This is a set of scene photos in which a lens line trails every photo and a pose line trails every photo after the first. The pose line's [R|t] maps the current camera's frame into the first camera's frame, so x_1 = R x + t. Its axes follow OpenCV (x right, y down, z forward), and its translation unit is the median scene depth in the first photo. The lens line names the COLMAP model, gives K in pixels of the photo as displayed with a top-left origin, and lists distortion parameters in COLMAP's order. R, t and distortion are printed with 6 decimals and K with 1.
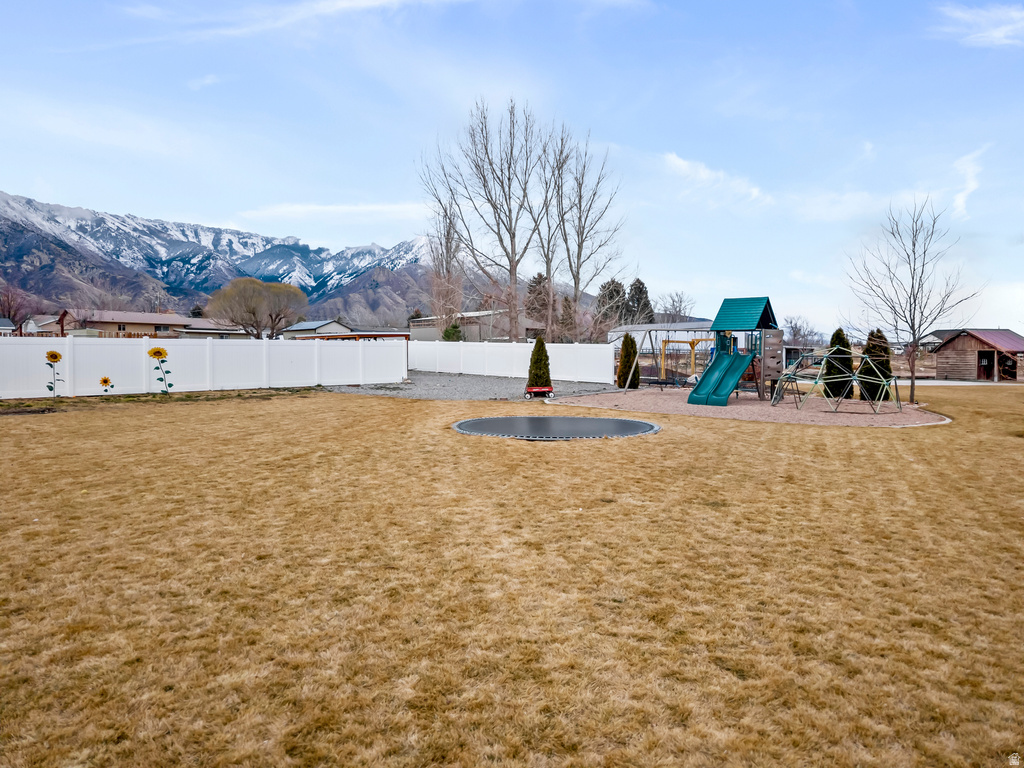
lens RADIAL K [[688.0, 0, 521.9], [0, 688.0, 385.2], [0, 0, 1]] dist [0.016660, -0.017165]
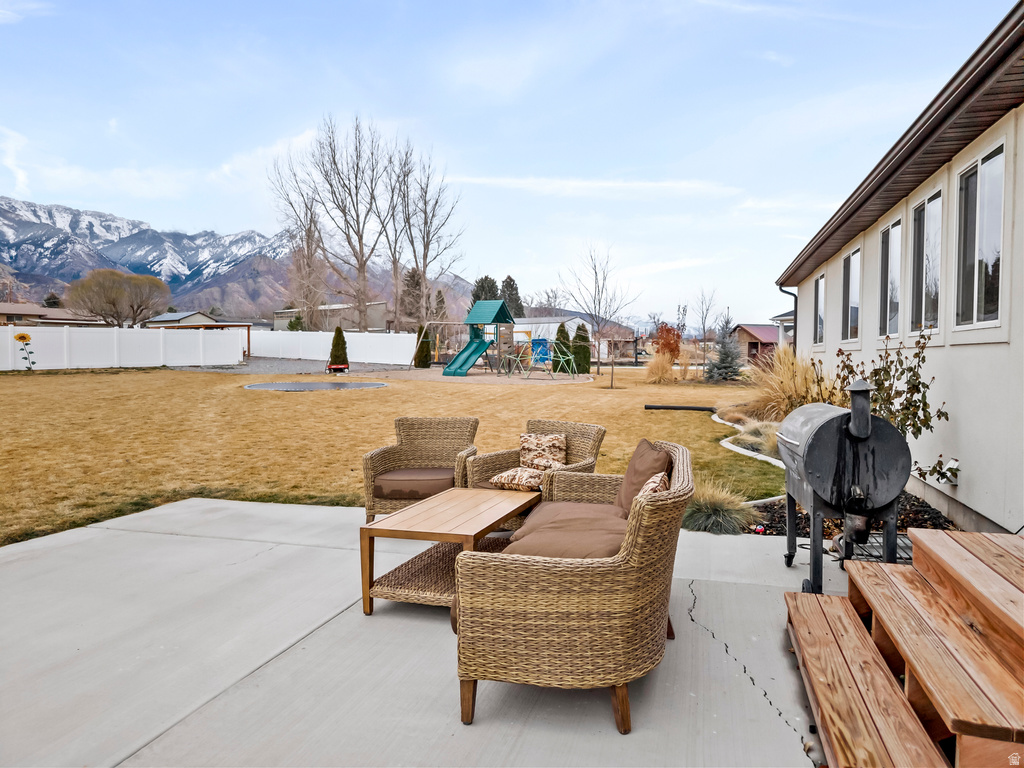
lens RADIAL K [[688.0, 0, 523.0], [0, 688.0, 391.4], [0, 0, 1]] dist [0.016660, -0.017165]
pose [[0.987773, -0.008394, 0.155676, 0.049582], [0.005467, 0.999800, 0.019218, 0.008811], [-0.155806, -0.018132, 0.987621, -0.107775]]
